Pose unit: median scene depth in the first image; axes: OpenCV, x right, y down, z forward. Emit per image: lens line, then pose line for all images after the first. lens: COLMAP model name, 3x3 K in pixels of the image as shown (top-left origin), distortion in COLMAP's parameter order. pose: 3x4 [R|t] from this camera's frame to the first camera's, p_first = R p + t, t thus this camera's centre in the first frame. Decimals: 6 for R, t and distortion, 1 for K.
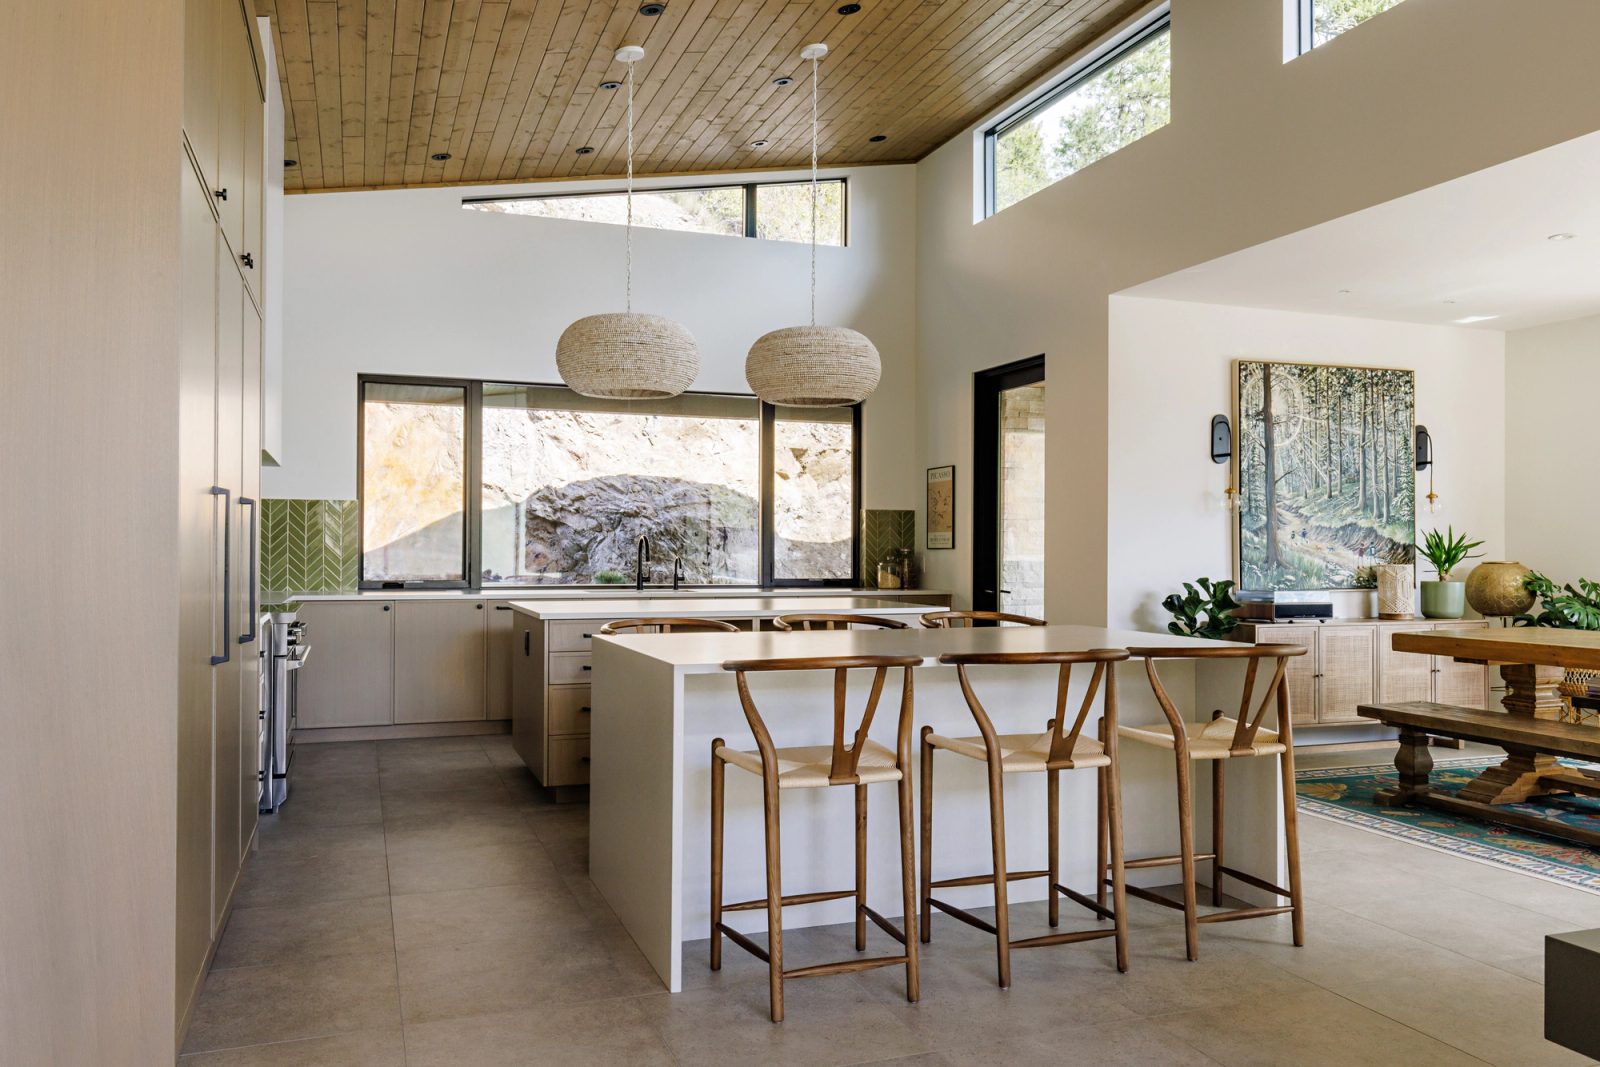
lens RADIAL K [[1169.3, 0, 800.0], [0, 1169.3, 533.5], [0, 0, 1]] dist [-0.004711, -0.001371]
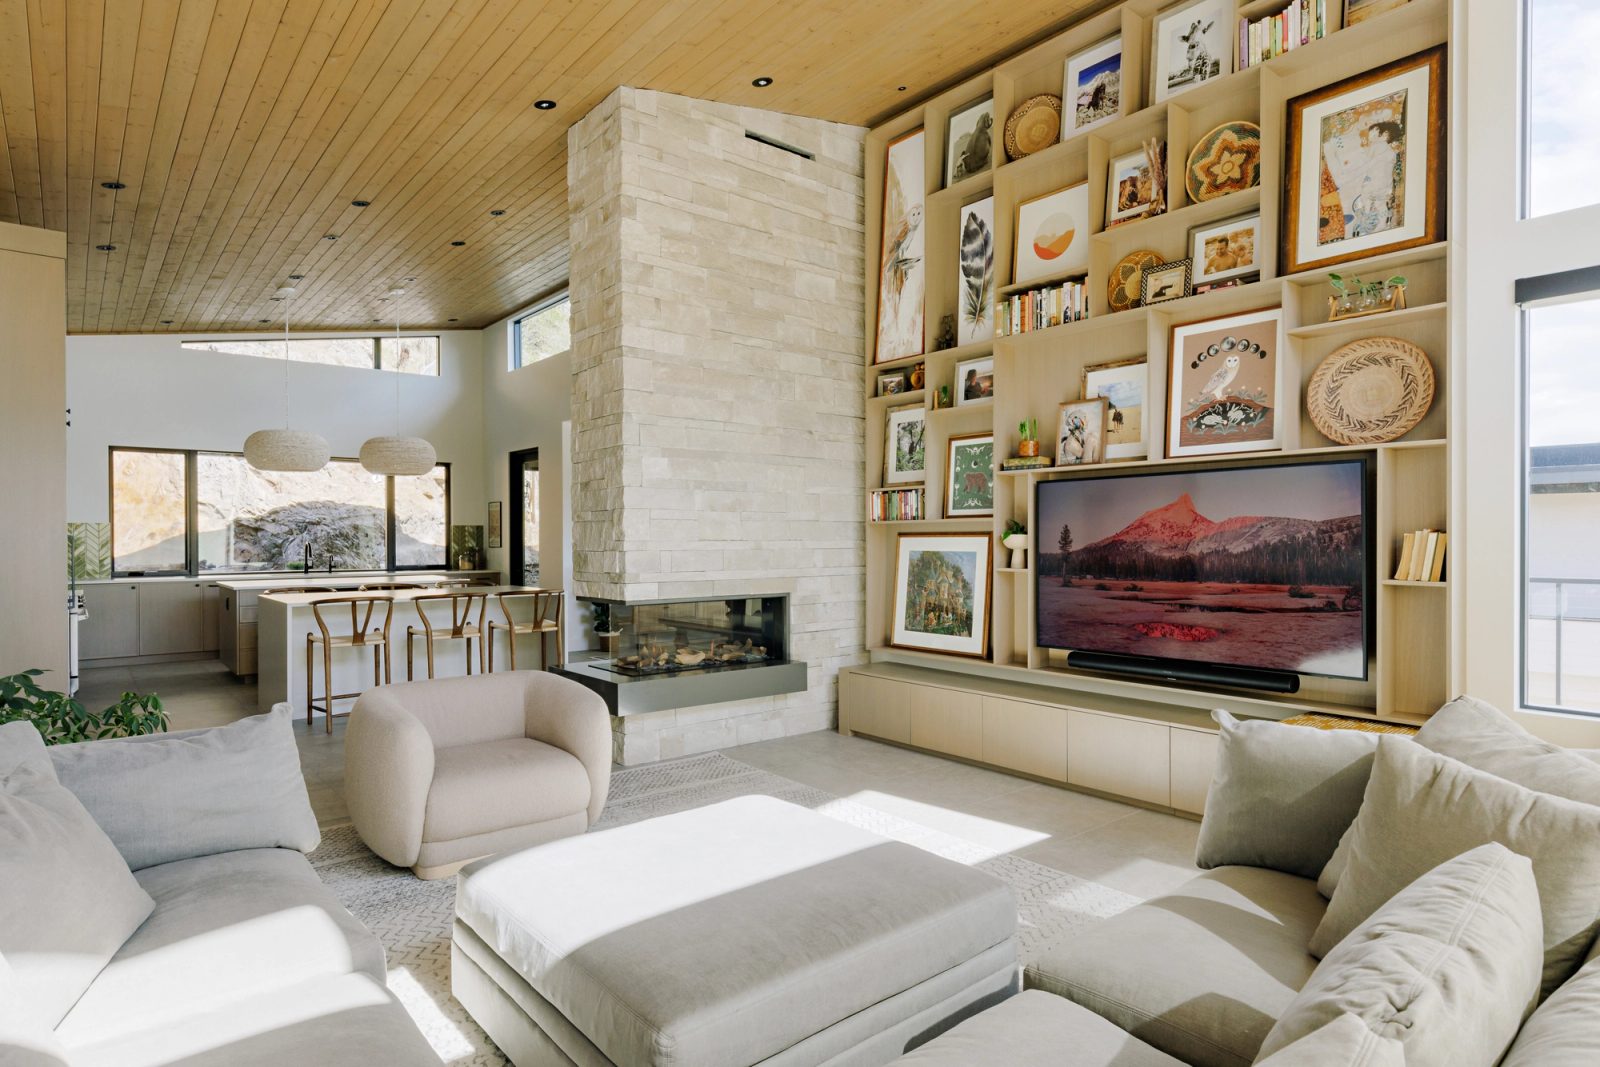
lens RADIAL K [[877.2, 0, 800.0], [0, 877.2, 533.5], [0, 0, 1]] dist [-0.000423, -0.000616]
pose [[0.944169, -0.007353, 0.329381, 0.116160], [0.003935, 0.999931, 0.011041, -0.020655], [-0.329439, -0.009129, 0.944133, -0.425465]]
